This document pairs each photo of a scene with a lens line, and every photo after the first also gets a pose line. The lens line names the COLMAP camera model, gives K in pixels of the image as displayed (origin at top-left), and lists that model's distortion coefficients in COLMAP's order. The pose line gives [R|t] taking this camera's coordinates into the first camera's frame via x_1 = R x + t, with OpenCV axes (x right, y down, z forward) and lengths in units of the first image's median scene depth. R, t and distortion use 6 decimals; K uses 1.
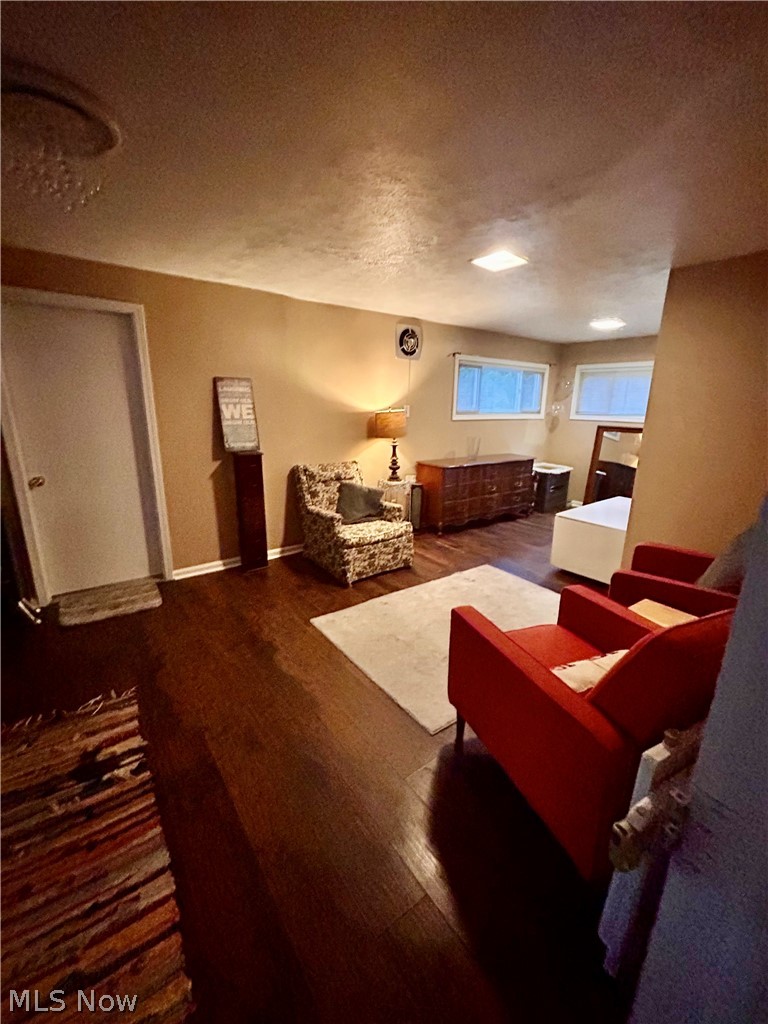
lens RADIAL K [[412.8, 0, 383.3], [0, 412.8, 508.9], [0, 0, 1]] dist [0.000320, 0.000302]
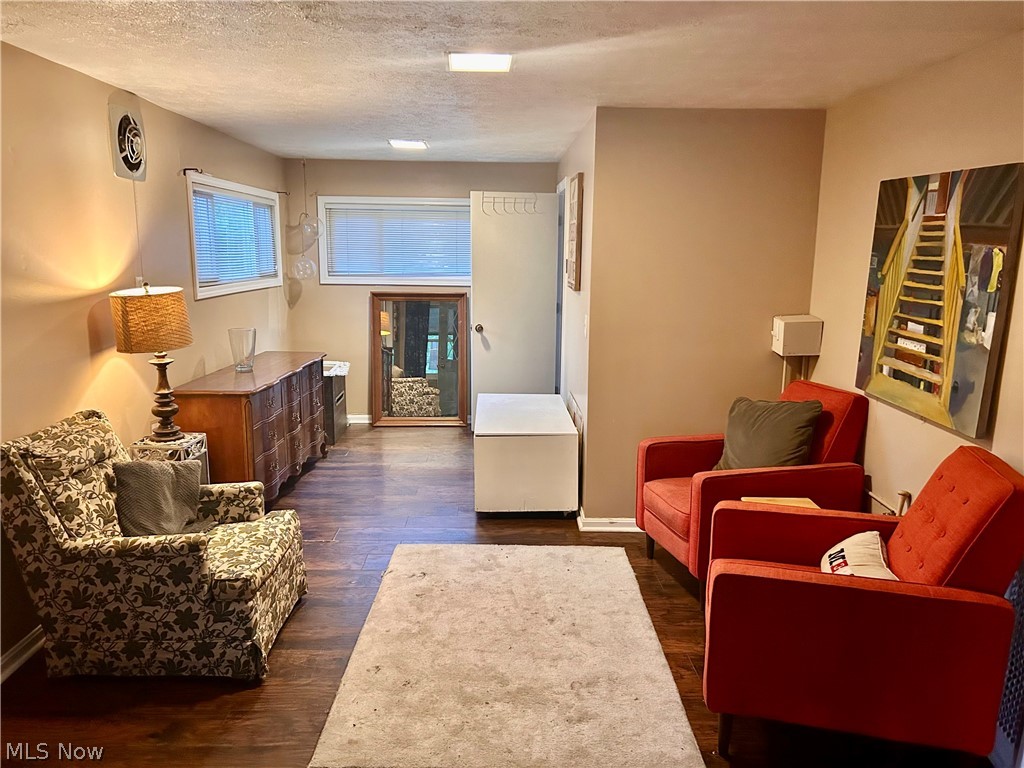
lens RADIAL K [[768.7, 0, 509.6], [0, 768.7, 387.1], [0, 0, 1]] dist [0.016374, -0.001046]
pose [[0.593533, -0.156131, 0.789520, -0.484323], [0.206061, 0.977783, 0.038452, -0.092130], [-0.777983, 0.139867, 0.612519, 0.195447]]
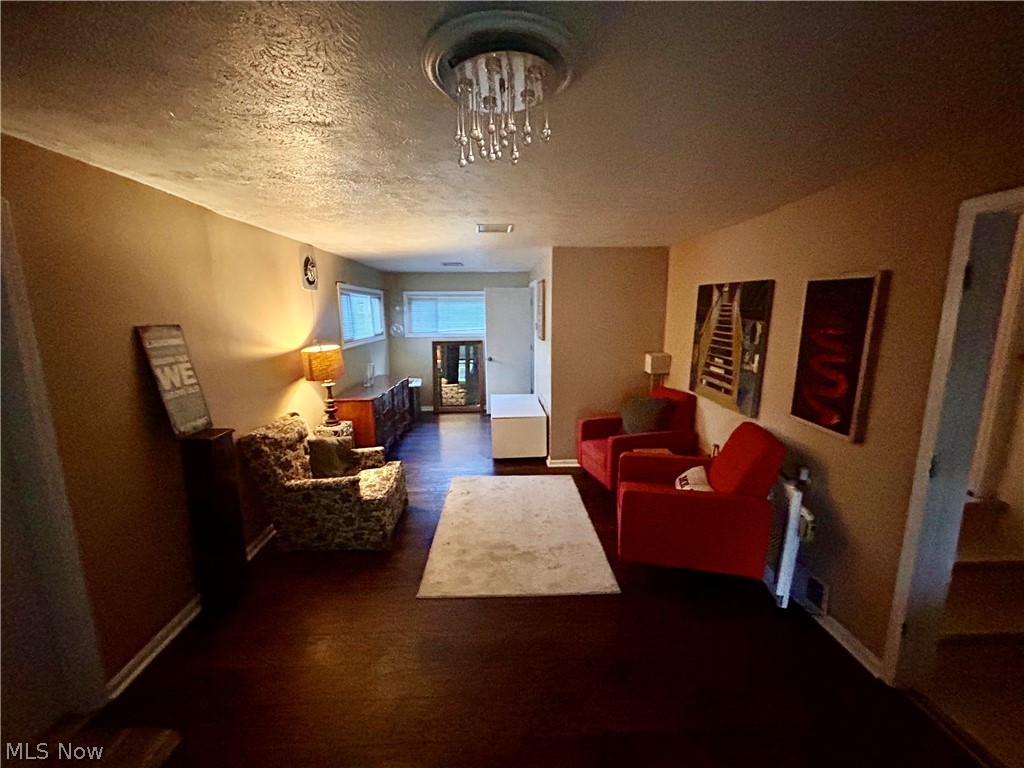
lens RADIAL K [[412.8, 0, 510.3], [0, 412.8, 382.6], [0, 0, 1]] dist [0.000320, 0.000302]
pose [[0.573376, -0.163717, 0.802768, -0.518987], [0.227062, 0.973204, 0.036296, -0.118797], [-0.787199, 0.161467, 0.595185, 0.190729]]
